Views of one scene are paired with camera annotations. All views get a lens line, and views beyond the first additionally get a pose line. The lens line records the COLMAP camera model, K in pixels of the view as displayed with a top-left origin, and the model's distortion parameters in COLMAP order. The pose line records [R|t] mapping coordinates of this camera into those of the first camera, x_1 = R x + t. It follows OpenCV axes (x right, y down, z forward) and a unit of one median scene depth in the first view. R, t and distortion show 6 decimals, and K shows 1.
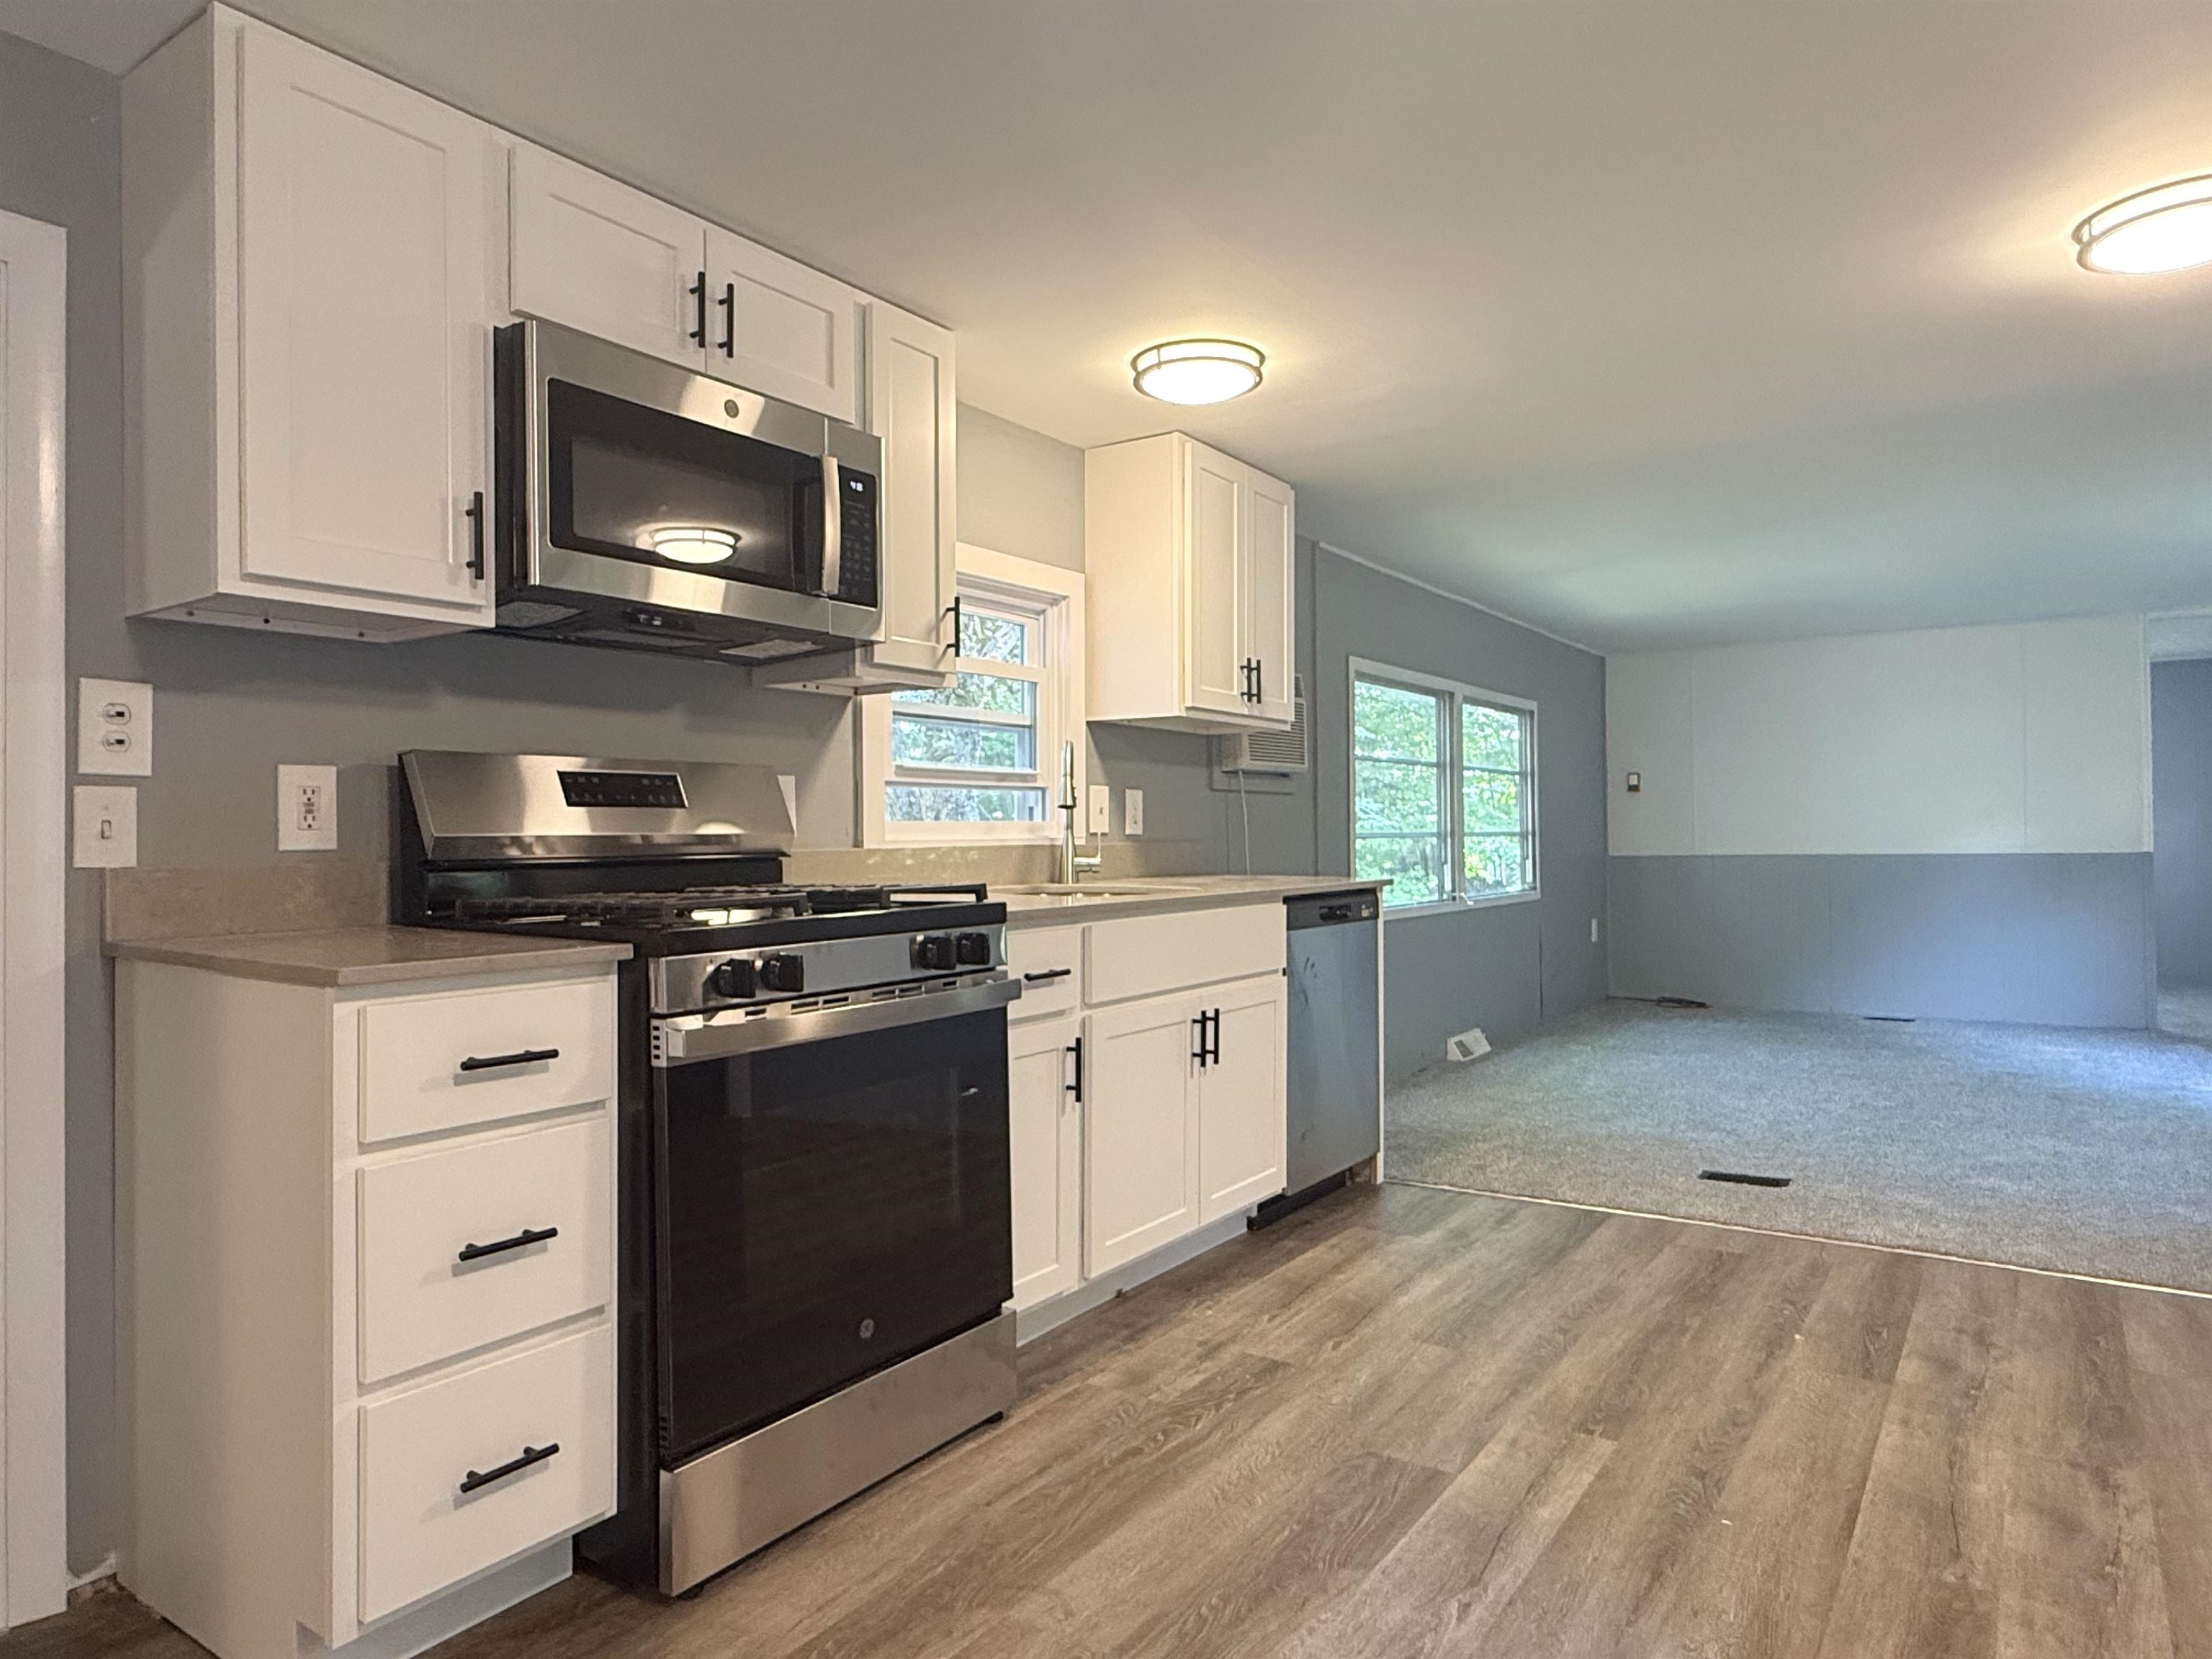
lens RADIAL K [[1373.8, 0, 1101.0], [0, 1373.8, 828.8], [0, 0, 1]] dist [0.004061, -0.002933]
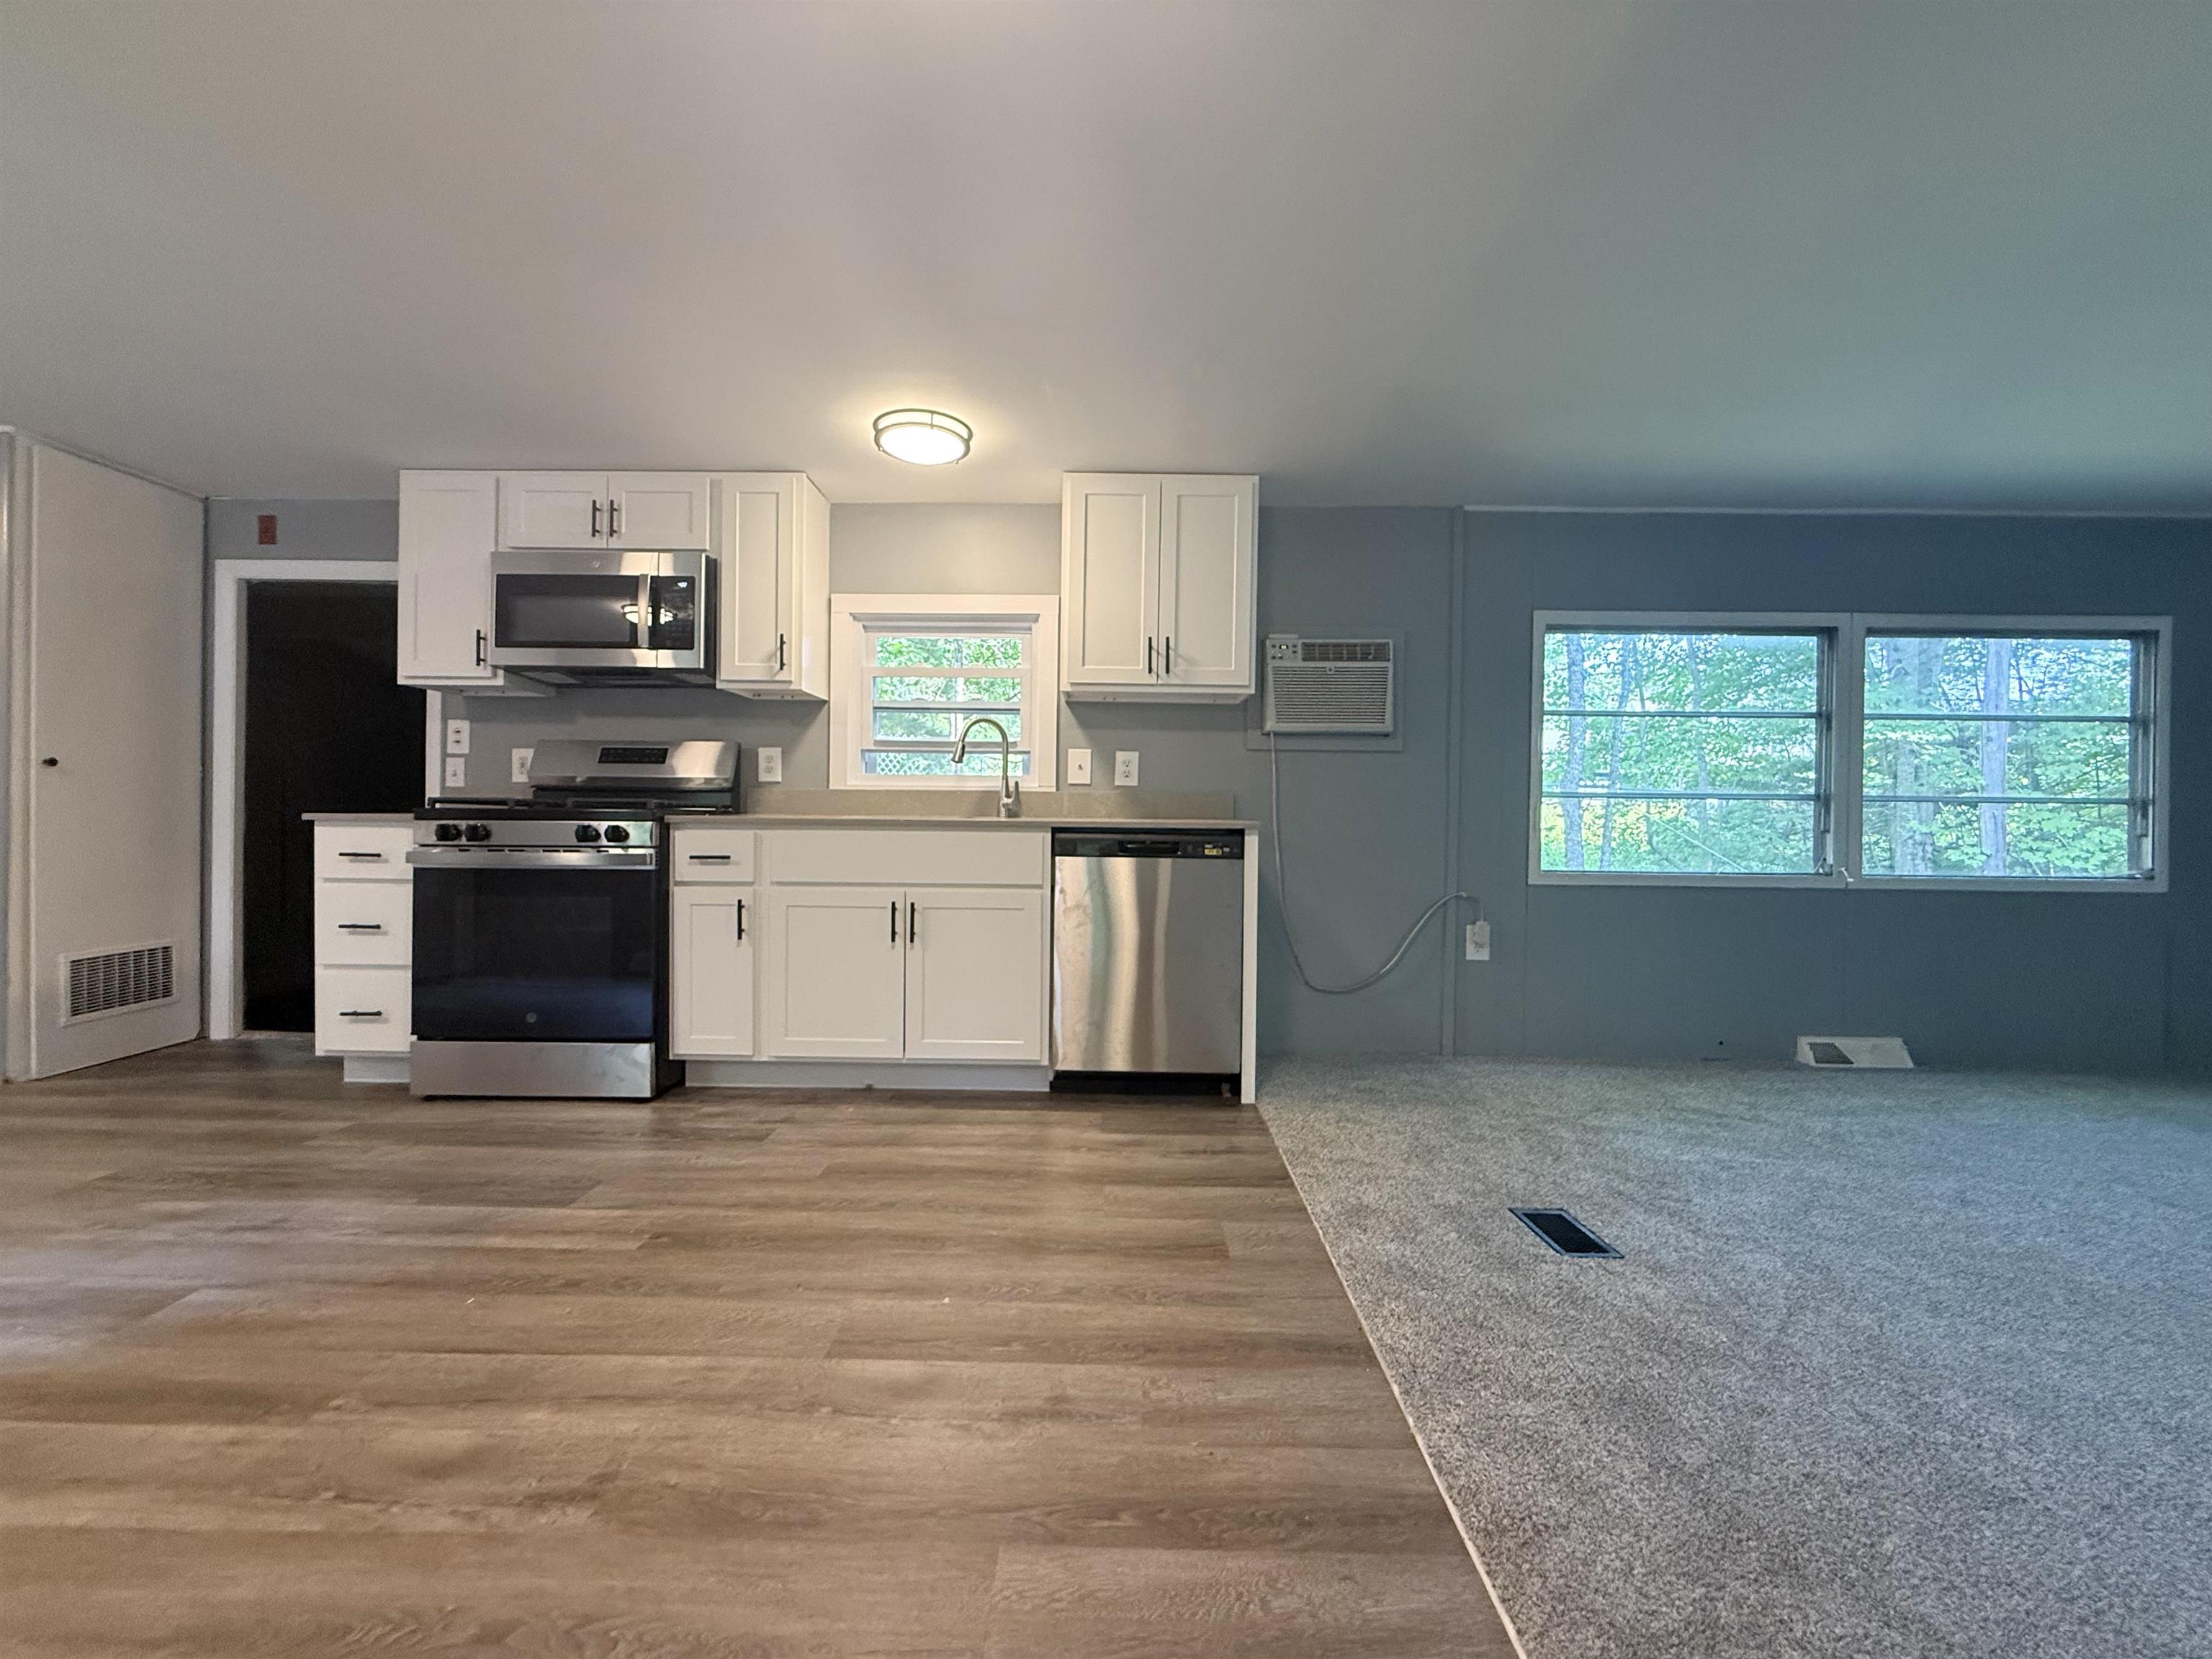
lens RADIAL K [[883.3, 0, 1106.7], [0, 883.3, 828.4], [0, 0, 1]] dist [0.000631, -0.000110]
pose [[0.556520, 0.023454, -0.830503, 1.069803], [-0.013199, 0.999725, 0.019389, 0.043158], [0.830730, 0.000171, 0.556676, 0.776665]]
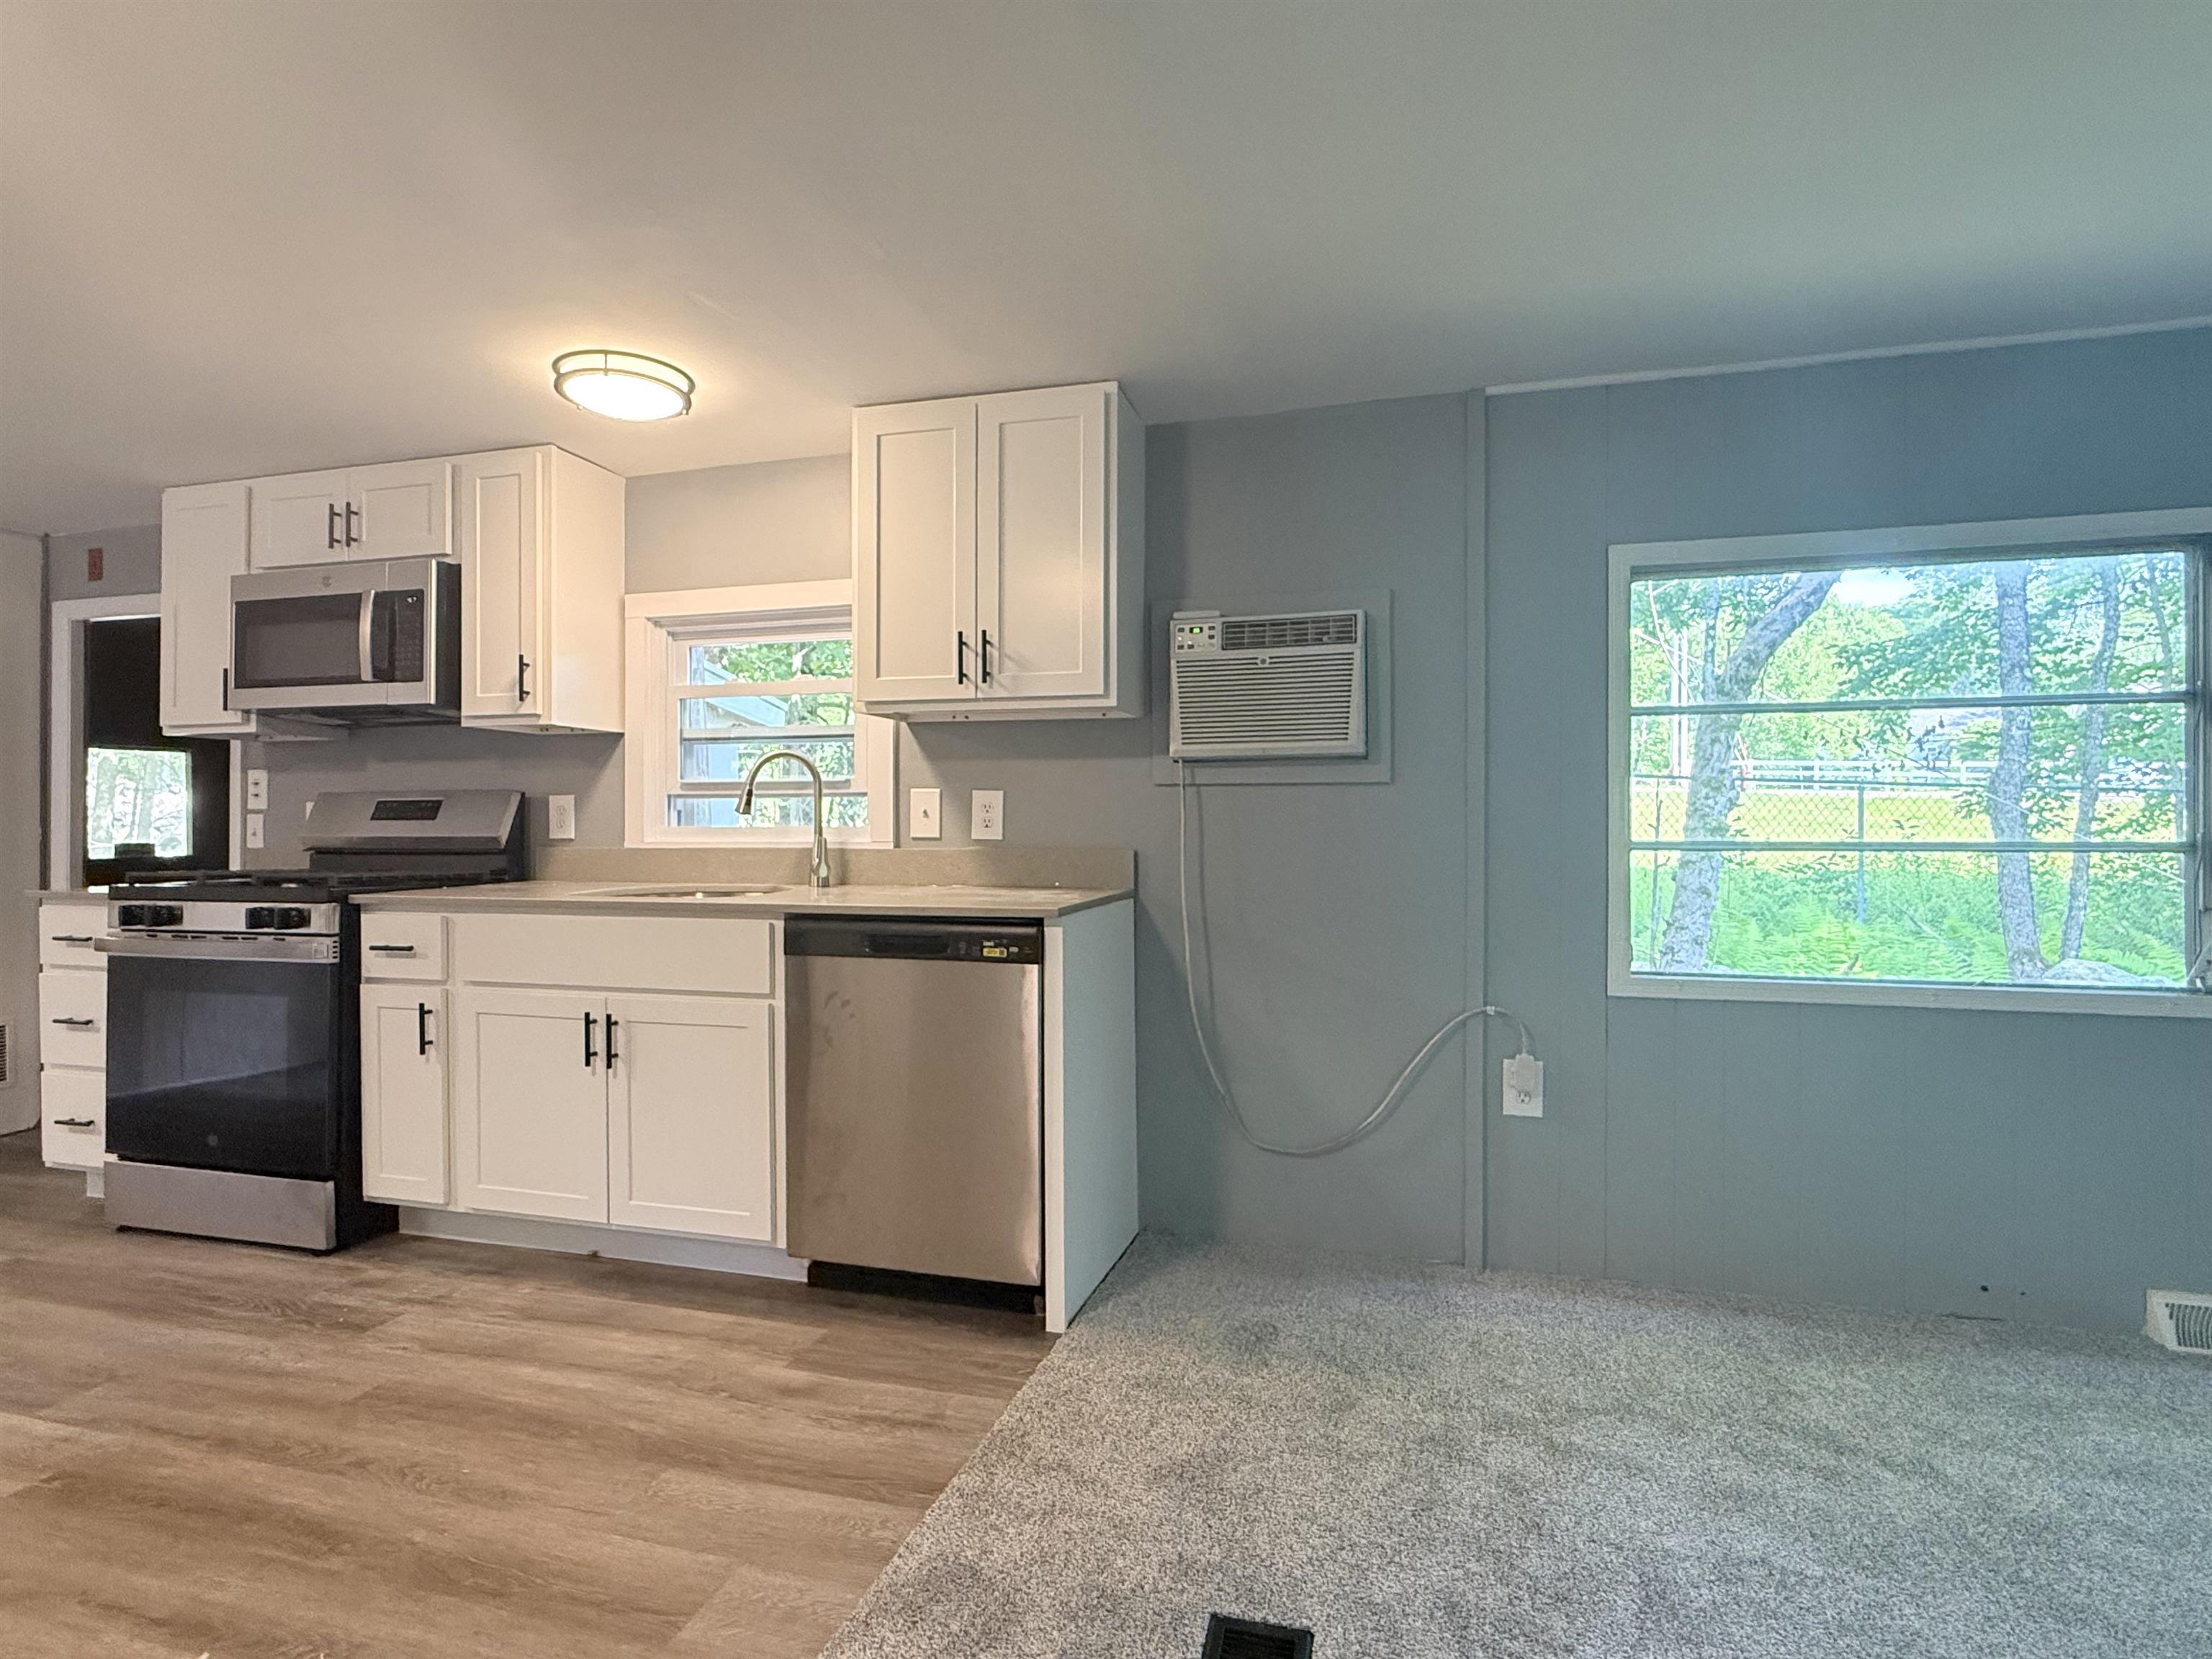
lens RADIAL K [[1141.9, 0, 1110.3], [0, 1141.9, 828.1], [0, 0, 1]] dist [0.000651, 0.000137]
pose [[0.318789, 0.008274, -0.947789, 1.157995], [0.002068, 0.999953, 0.009425, -0.015661], [0.947823, -0.004964, 0.318757, 1.254874]]
